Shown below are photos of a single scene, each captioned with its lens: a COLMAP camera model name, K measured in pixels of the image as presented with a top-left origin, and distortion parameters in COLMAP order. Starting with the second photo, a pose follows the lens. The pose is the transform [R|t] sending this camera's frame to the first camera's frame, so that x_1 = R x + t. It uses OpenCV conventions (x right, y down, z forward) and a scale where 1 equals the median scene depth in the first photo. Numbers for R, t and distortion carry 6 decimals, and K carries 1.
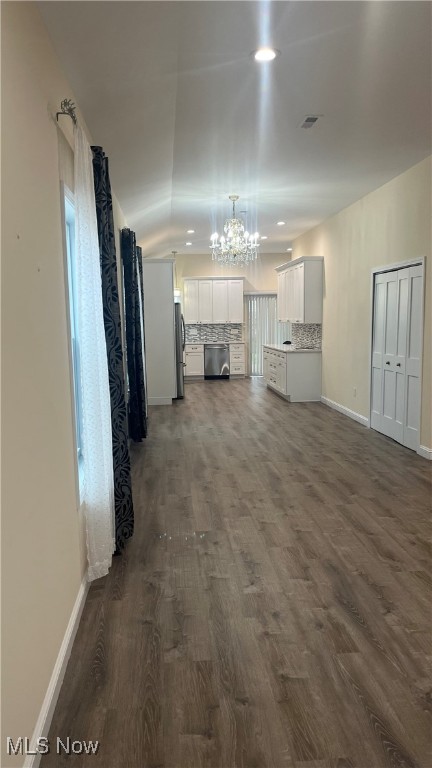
lens RADIAL K [[587.4, 0, 212.3], [0, 587.4, 390.6], [0, 0, 1]] dist [0.029192, -0.026215]
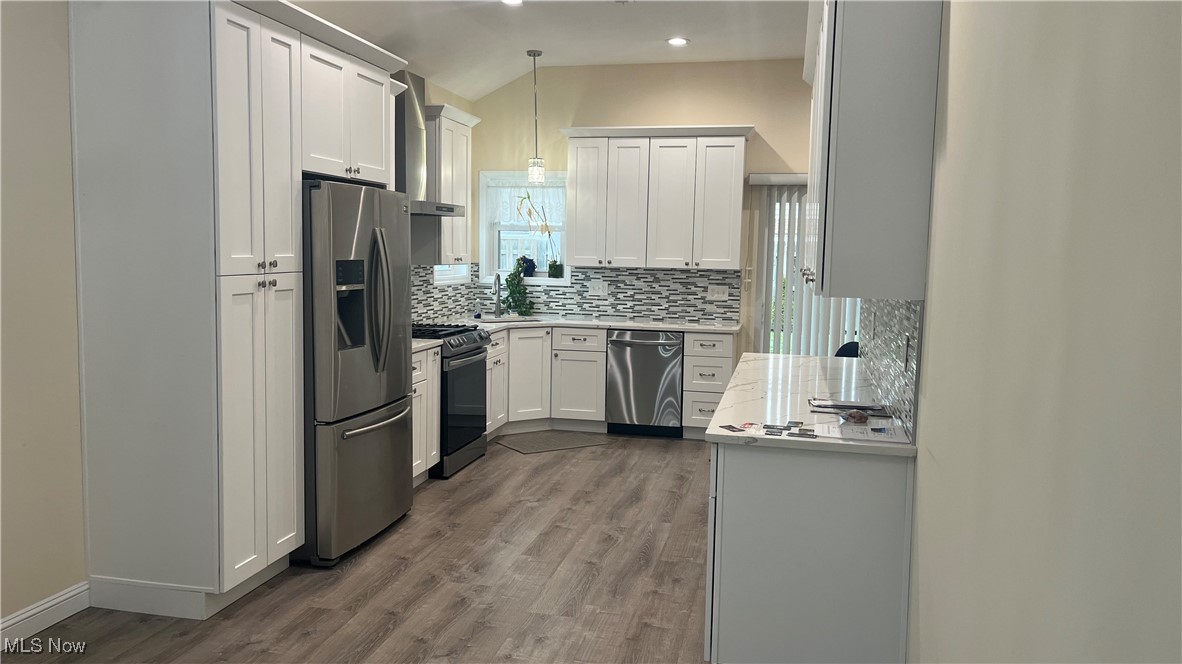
lens RADIAL K [[904.0, 0, 592.0], [0, 904.0, 324.7], [0, 0, 1]] dist [0.029192, -0.026215]
pose [[0.948356, 0.061152, -0.311257, 0.251607], [-0.069127, 0.997500, -0.014643, -0.135883], [0.309584, 0.035403, 0.950213, 0.944641]]
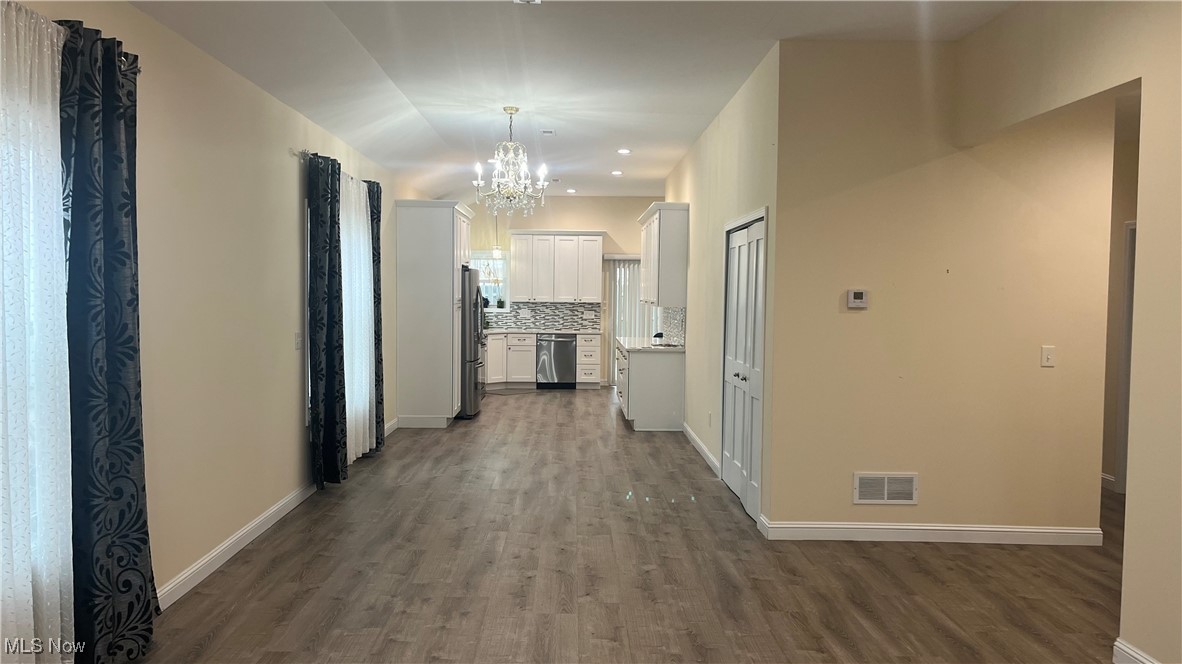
lens RADIAL K [[904.0, 0, 589.9], [0, 904.0, 330.6], [0, 0, 1]] dist [0.029192, -0.026215]
pose [[0.997805, 0.029502, -0.059280, 0.187649], [-0.034096, 0.996367, -0.078039, -0.013489], [0.056762, 0.079889, 0.995186, 0.039715]]
